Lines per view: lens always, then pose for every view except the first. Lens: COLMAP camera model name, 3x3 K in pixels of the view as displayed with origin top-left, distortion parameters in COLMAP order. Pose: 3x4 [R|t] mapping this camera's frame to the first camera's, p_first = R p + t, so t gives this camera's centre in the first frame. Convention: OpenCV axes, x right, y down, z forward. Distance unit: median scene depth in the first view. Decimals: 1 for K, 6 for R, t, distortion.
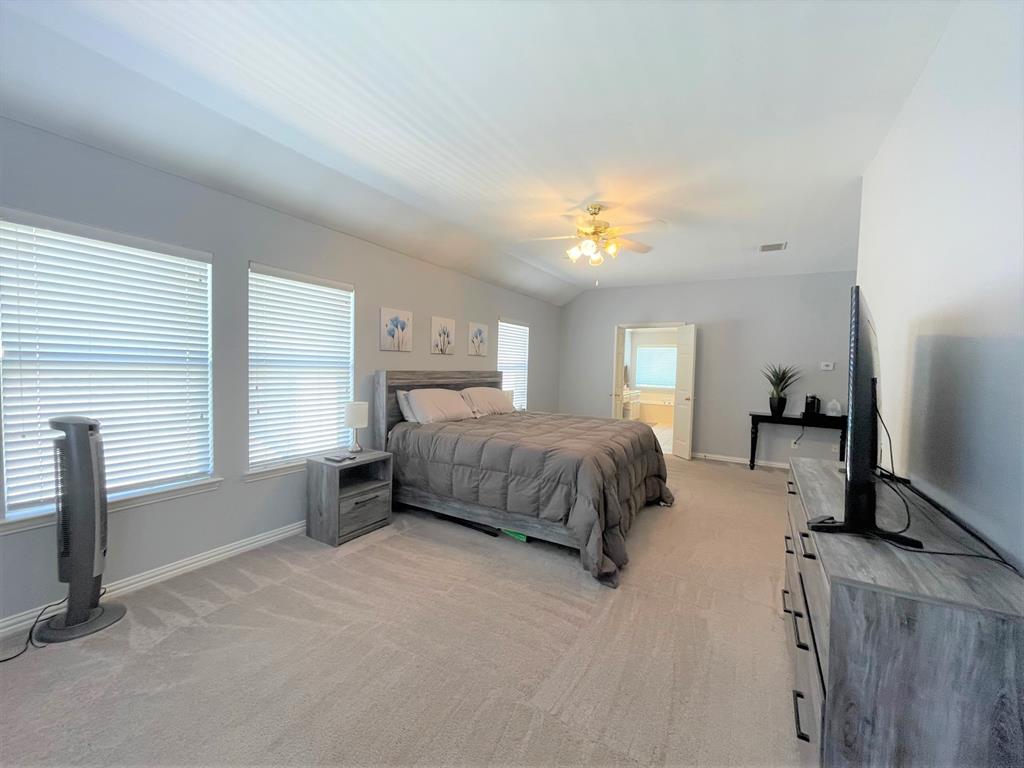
lens RADIAL K [[414.8, 0, 510.4], [0, 414.8, 379.5], [0, 0, 1]] dist [-0.003651, 0.001564]
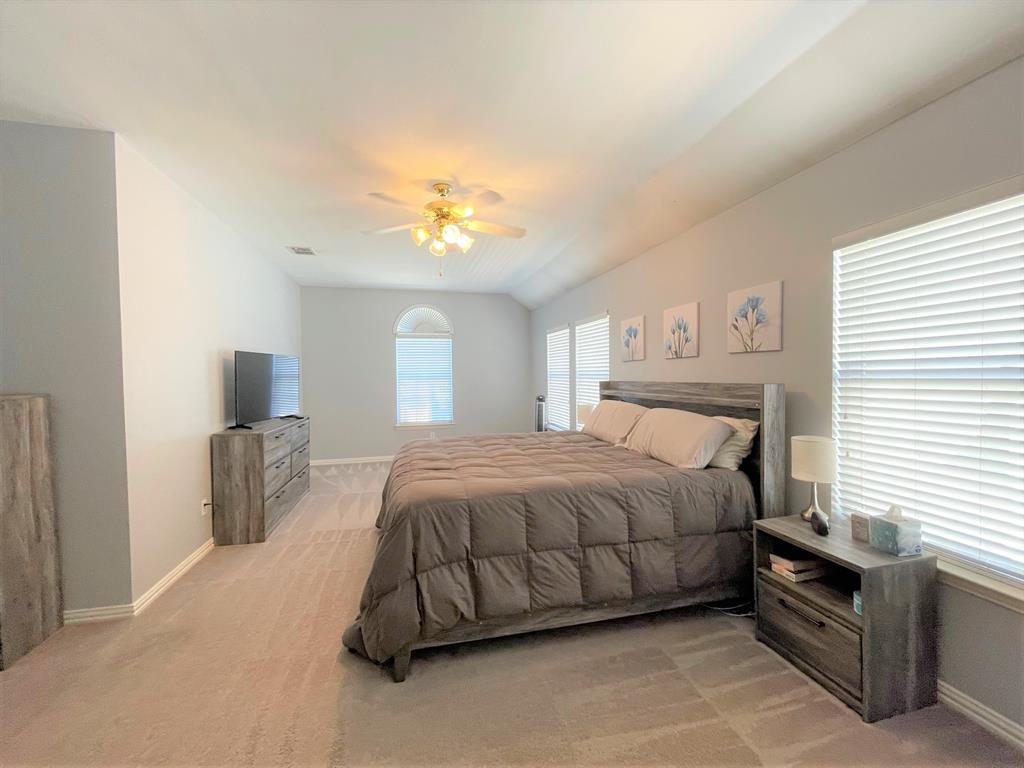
lens RADIAL K [[414.8, 0, 508.0], [0, 414.8, 377.9], [0, 0, 1]] dist [-0.003651, 0.001564]
pose [[-0.709465, -0.013473, -0.704612, 0.534973], [-0.030163, 0.999482, 0.011259, -0.027706], [0.704095, 0.029241, -0.709503, 1.307495]]
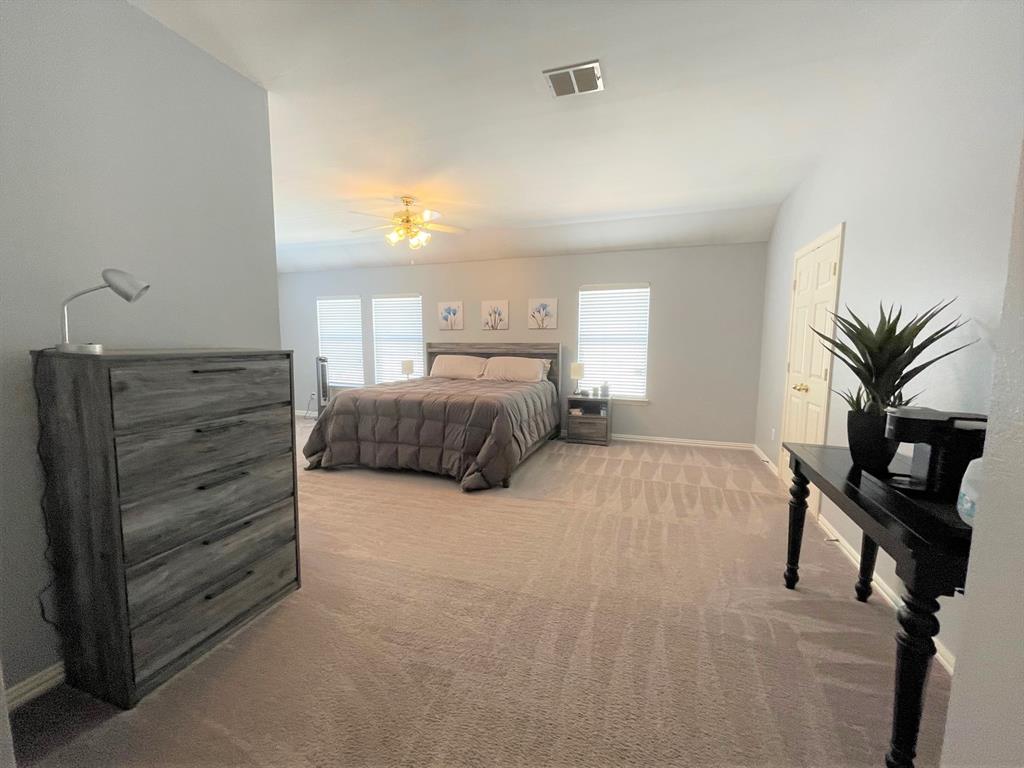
lens RADIAL K [[414.8, 0, 506.5], [0, 414.8, 382.4], [0, 0, 1]] dist [-0.003651, 0.001564]
pose [[0.191691, 0.079091, -0.978263, 1.099062], [-0.027636, 0.996787, 0.075174, 0.002707], [0.981066, 0.012625, 0.193261, 0.804852]]
